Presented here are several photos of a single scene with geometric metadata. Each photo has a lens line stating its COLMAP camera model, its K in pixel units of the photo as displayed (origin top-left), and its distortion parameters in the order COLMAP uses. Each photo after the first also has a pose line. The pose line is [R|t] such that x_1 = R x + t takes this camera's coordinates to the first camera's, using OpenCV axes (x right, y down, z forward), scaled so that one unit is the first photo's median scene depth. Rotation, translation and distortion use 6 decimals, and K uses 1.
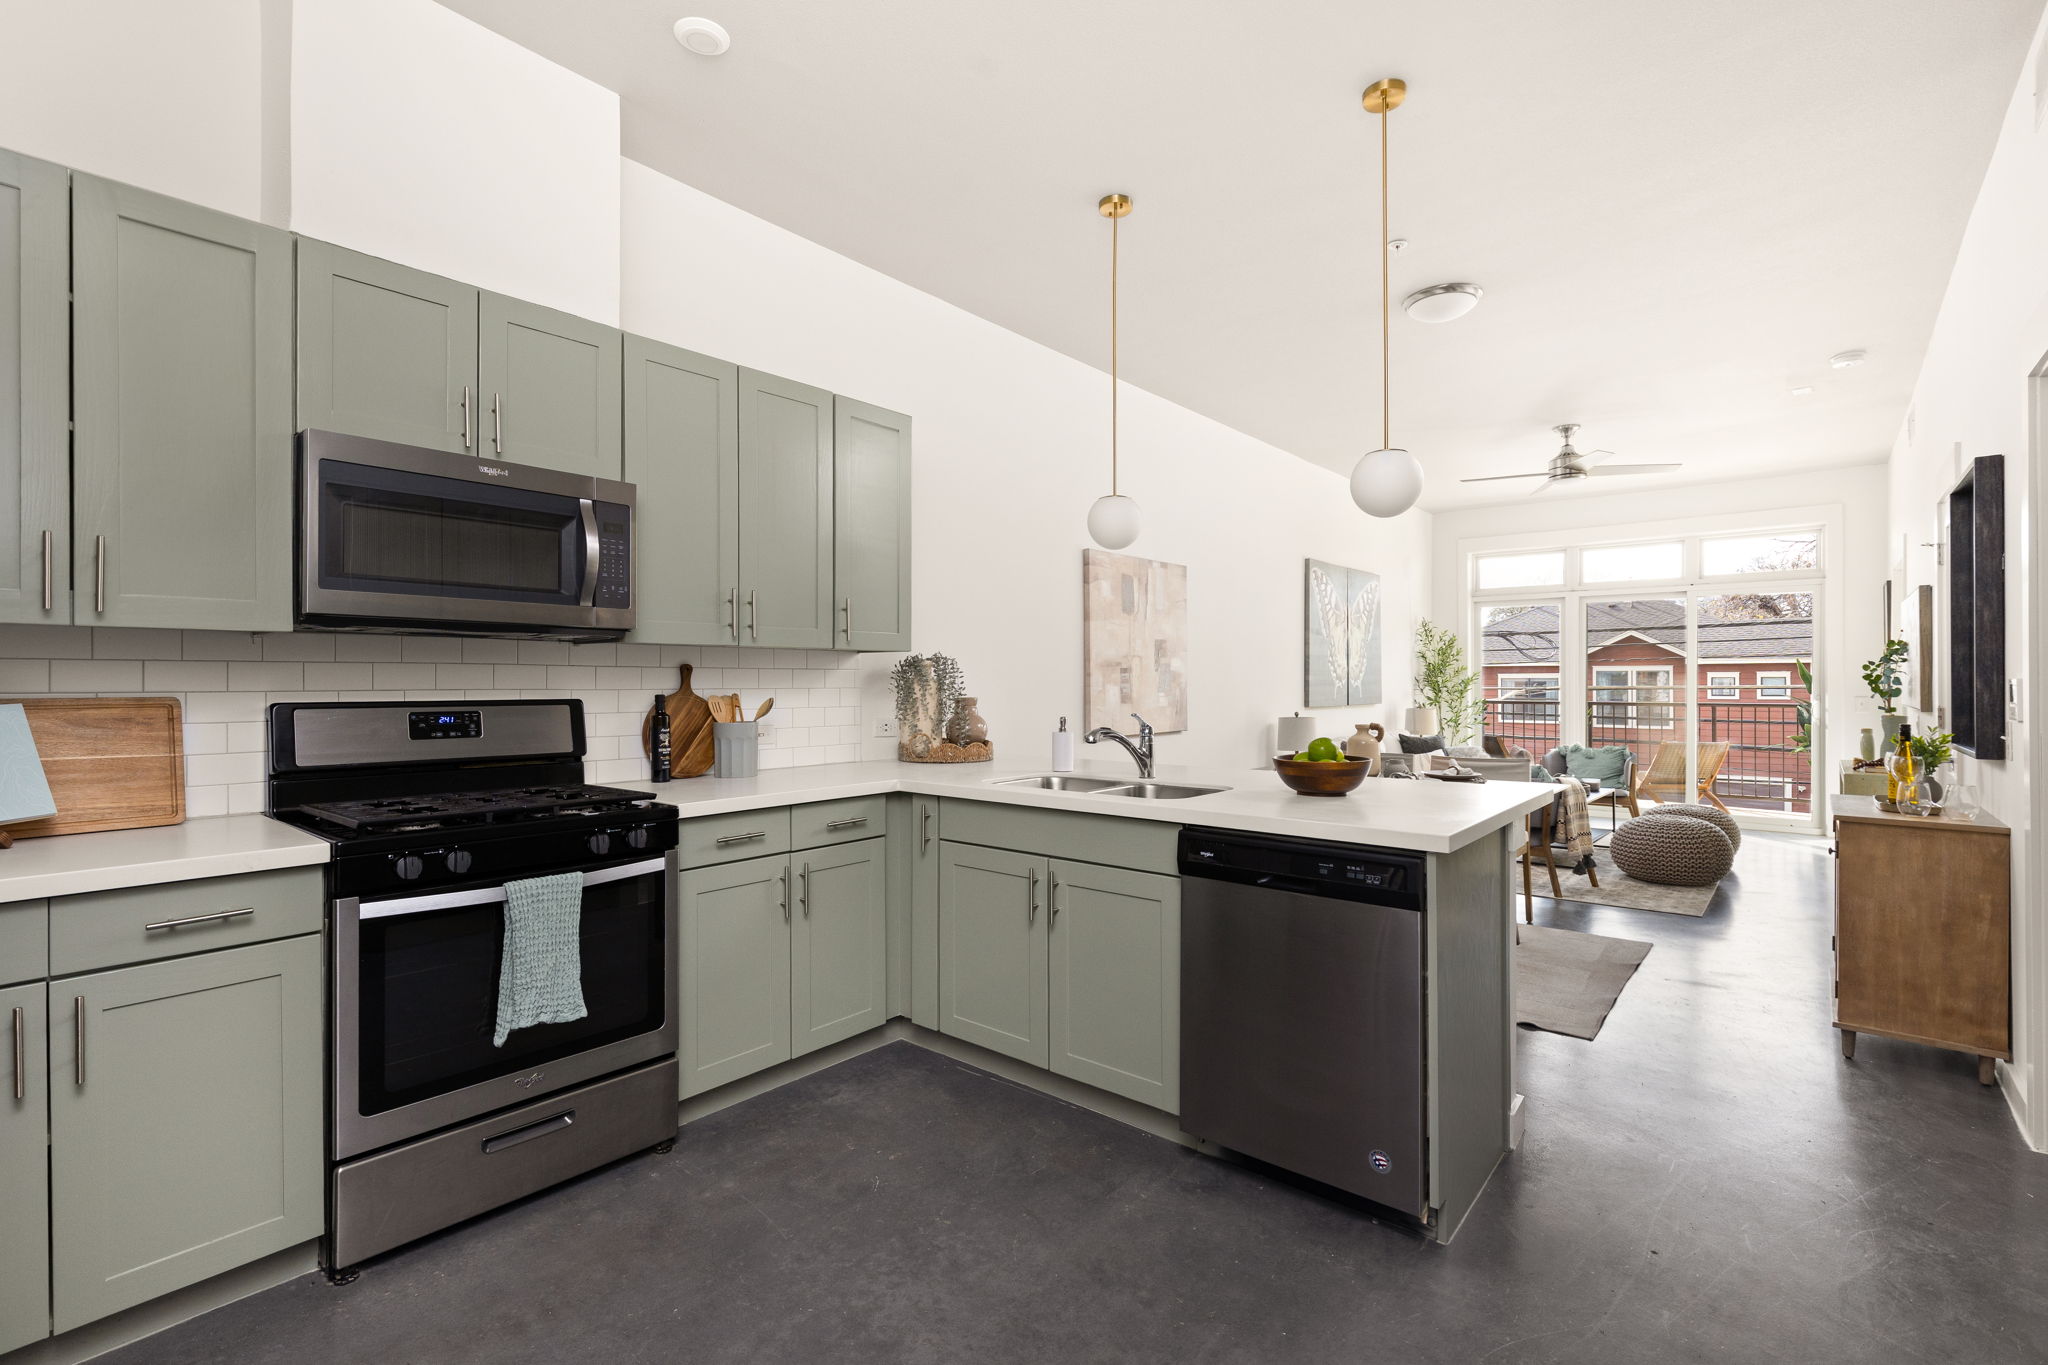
lens RADIAL K [[925.2, 0, 1023.6], [0, 925.2, 685.2], [0, 0, 1]] dist [0.001909, -0.000173]
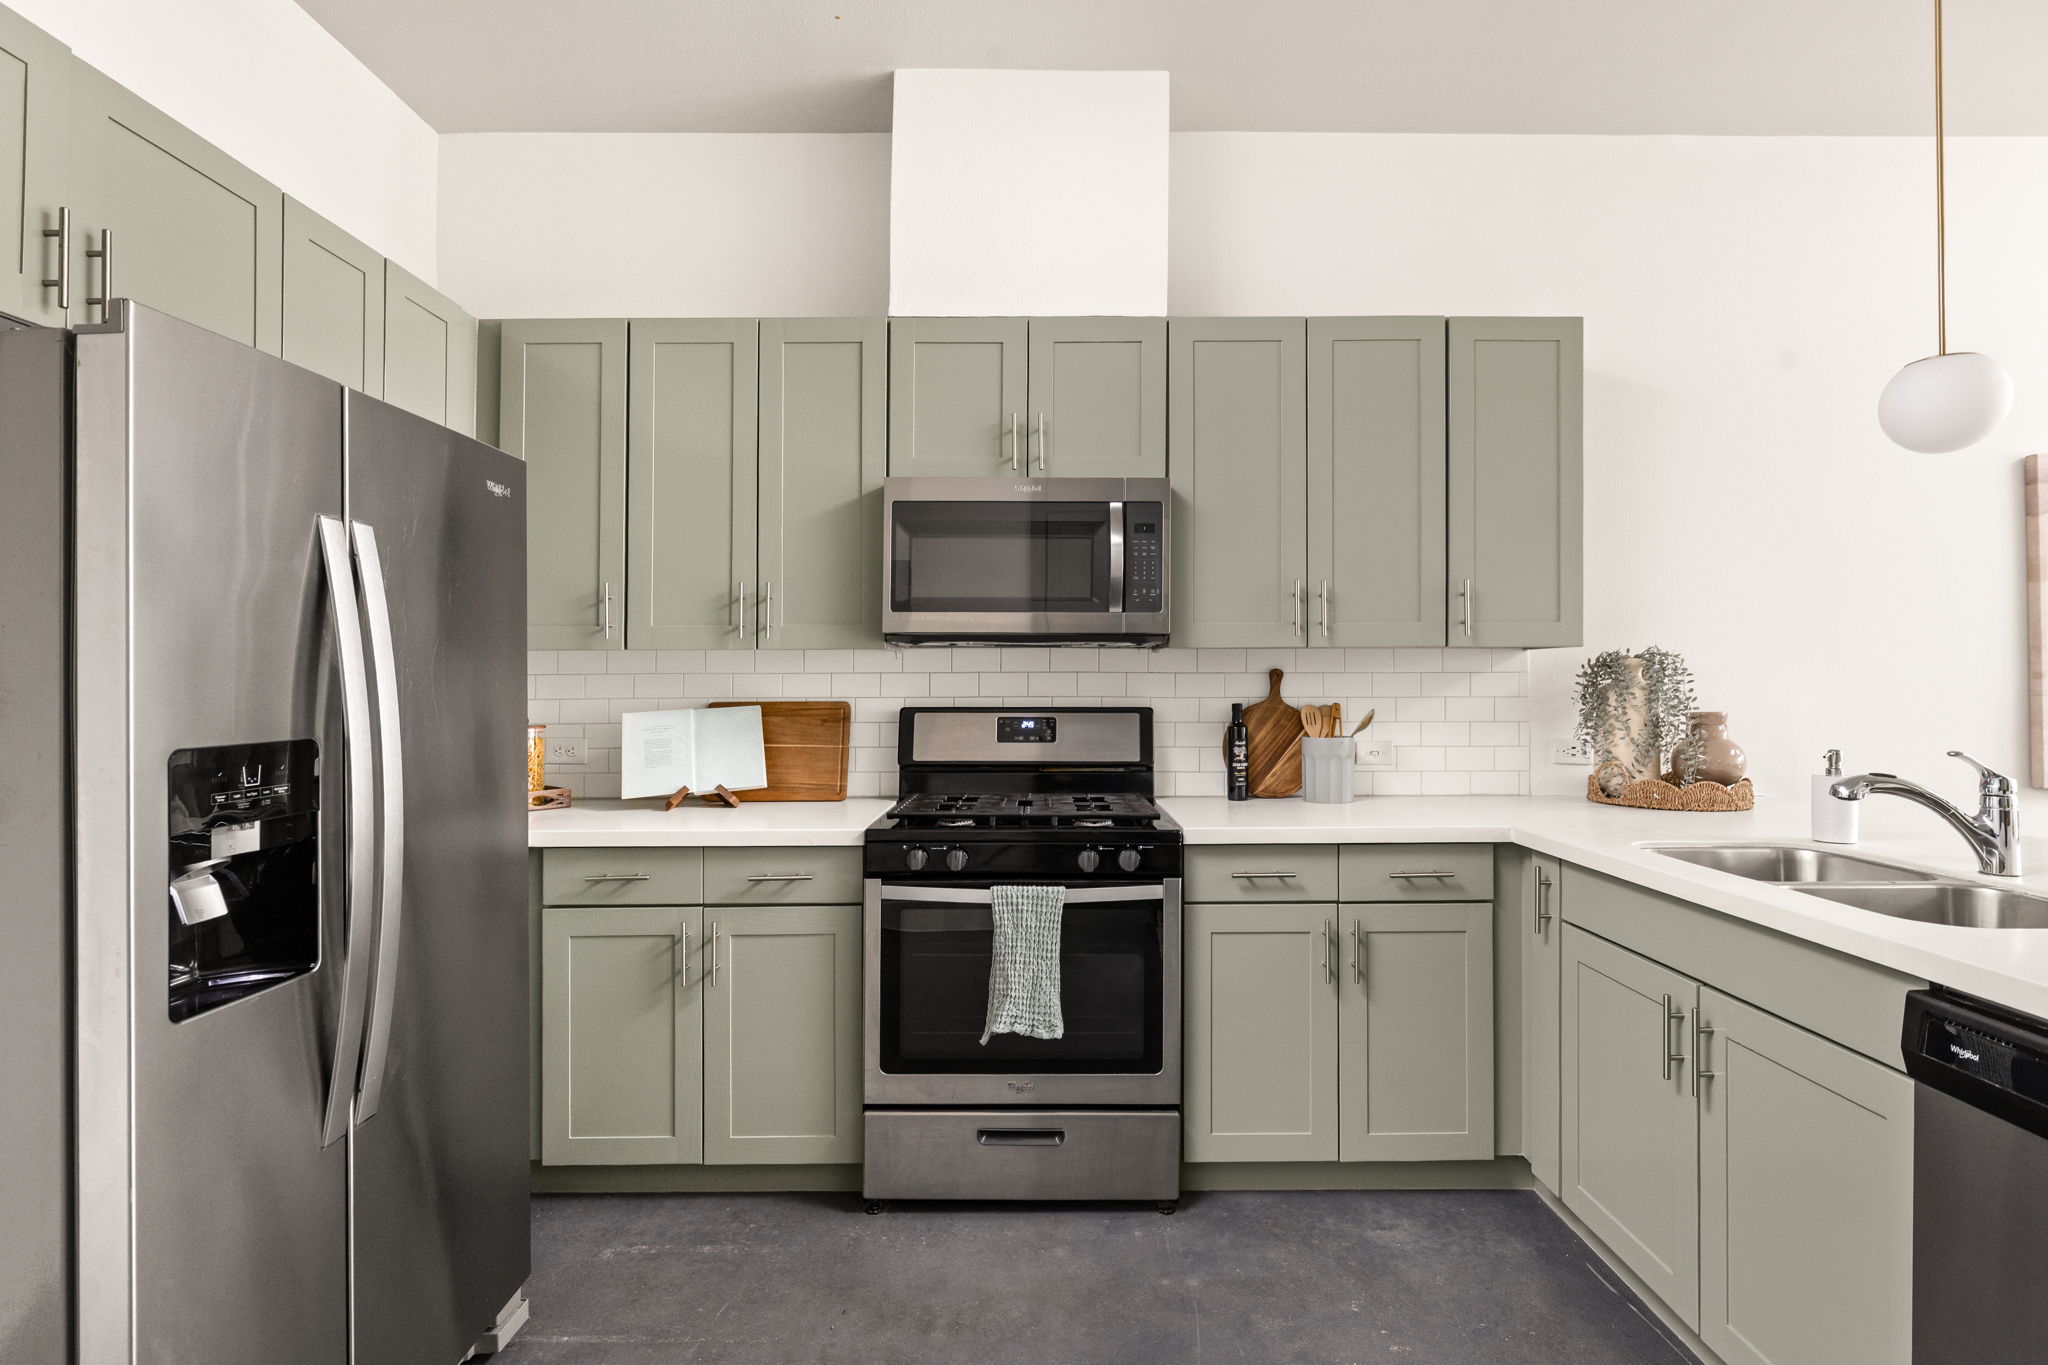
lens RADIAL K [[982.8, 0, 1028.2], [0, 982.8, 672.1], [0, 0, 1]] dist [-0.004245, 0.001271]
pose [[0.646899, -0.010177, -0.762508, 0.225175], [-0.001431, 0.999893, -0.014559, -0.006813], [0.762575, 0.010509, 0.646815, 0.238522]]
